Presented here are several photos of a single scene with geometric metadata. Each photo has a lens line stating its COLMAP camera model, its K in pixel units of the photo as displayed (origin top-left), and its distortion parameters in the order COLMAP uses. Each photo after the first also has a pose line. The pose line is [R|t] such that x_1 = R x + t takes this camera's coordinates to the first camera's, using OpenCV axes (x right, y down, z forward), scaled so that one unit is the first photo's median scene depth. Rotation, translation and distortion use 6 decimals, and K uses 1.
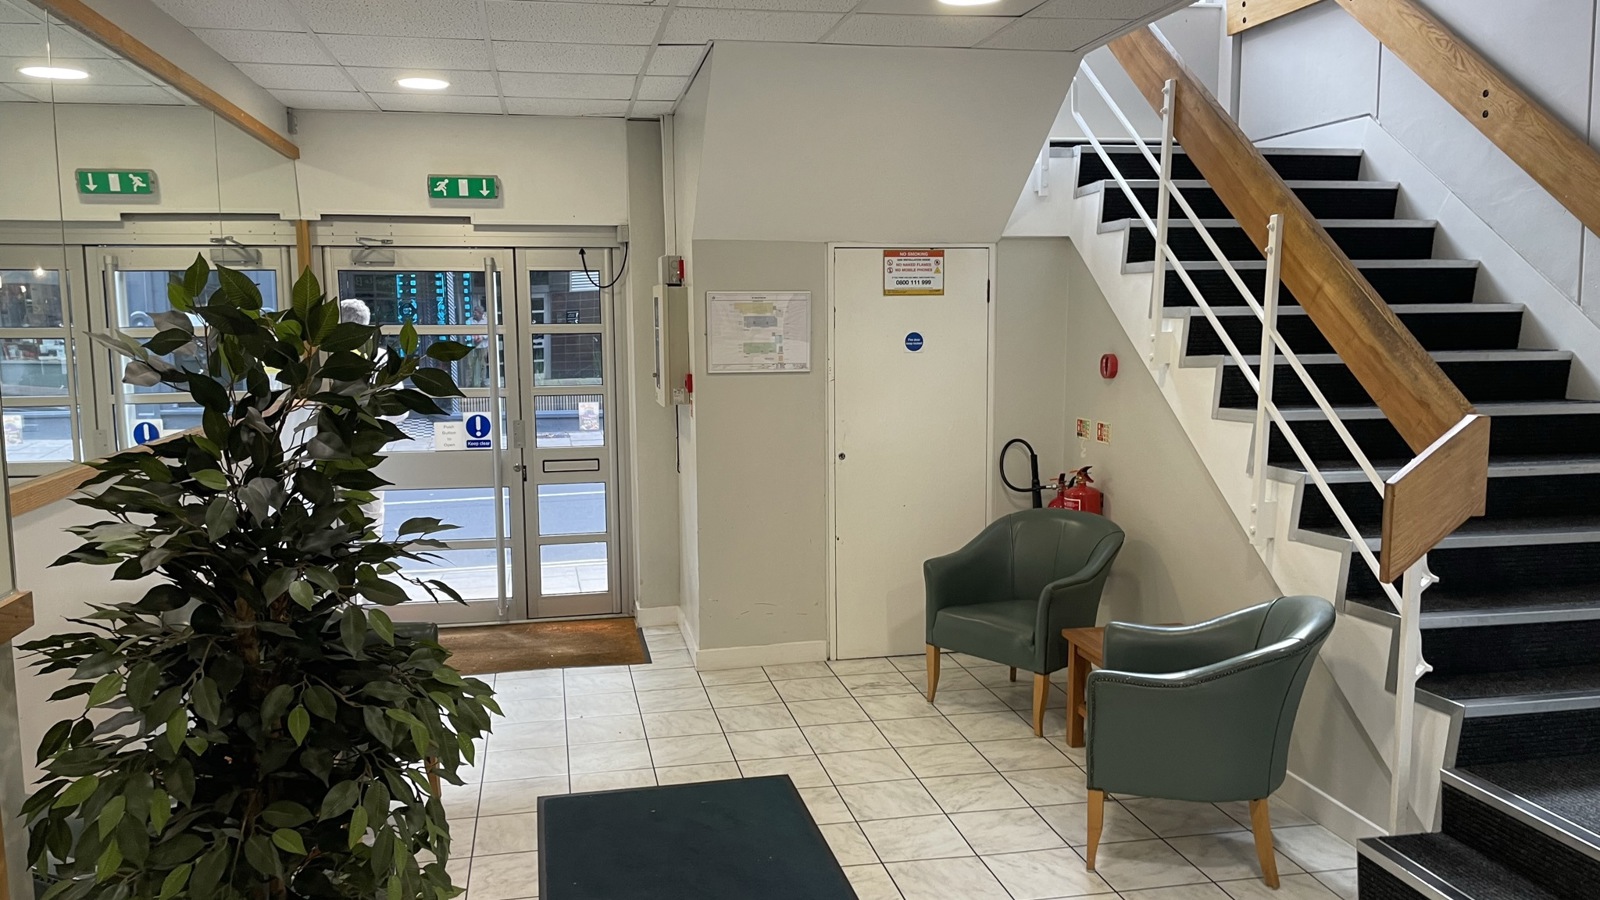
lens RADIAL K [[1205.9, 0, 798.2], [0, 1205.9, 453.4], [0, 0, 1]] dist [0.058236, -0.032446]
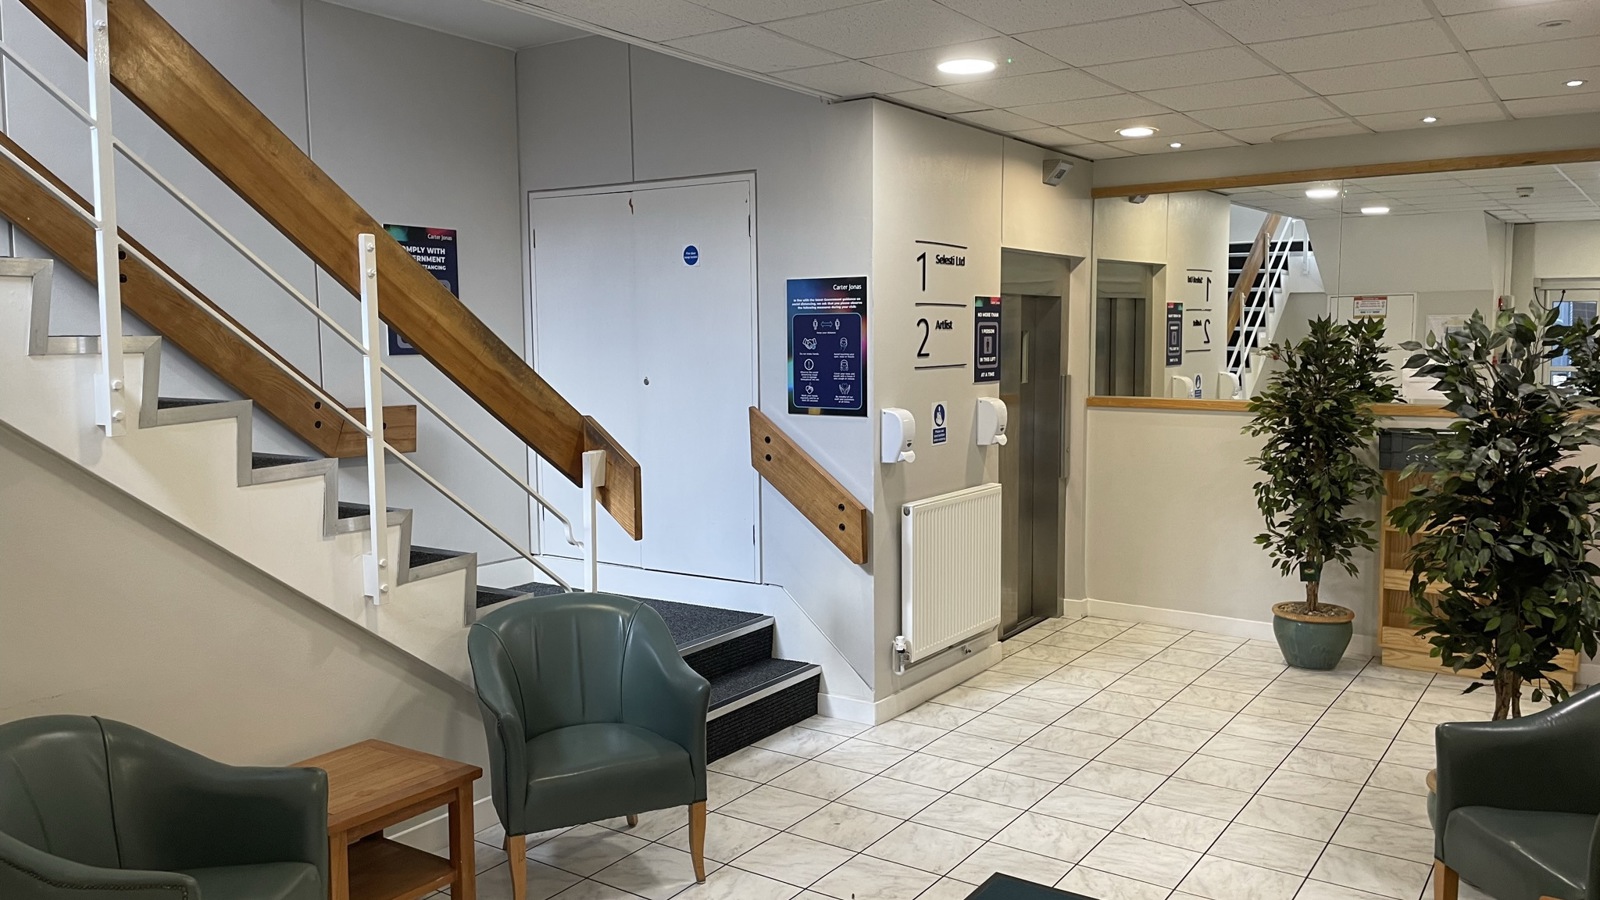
lens RADIAL K [[1205.9, 0, 789.3], [0, 1205.9, 451.4], [0, 0, 1]] dist [0.058236, -0.032446]
pose [[-0.684639, -0.055111, 0.726796, -0.458792], [0.102155, 0.980040, 0.170544, -0.153449], [-0.721688, 0.191007, -0.665344, 1.337620]]
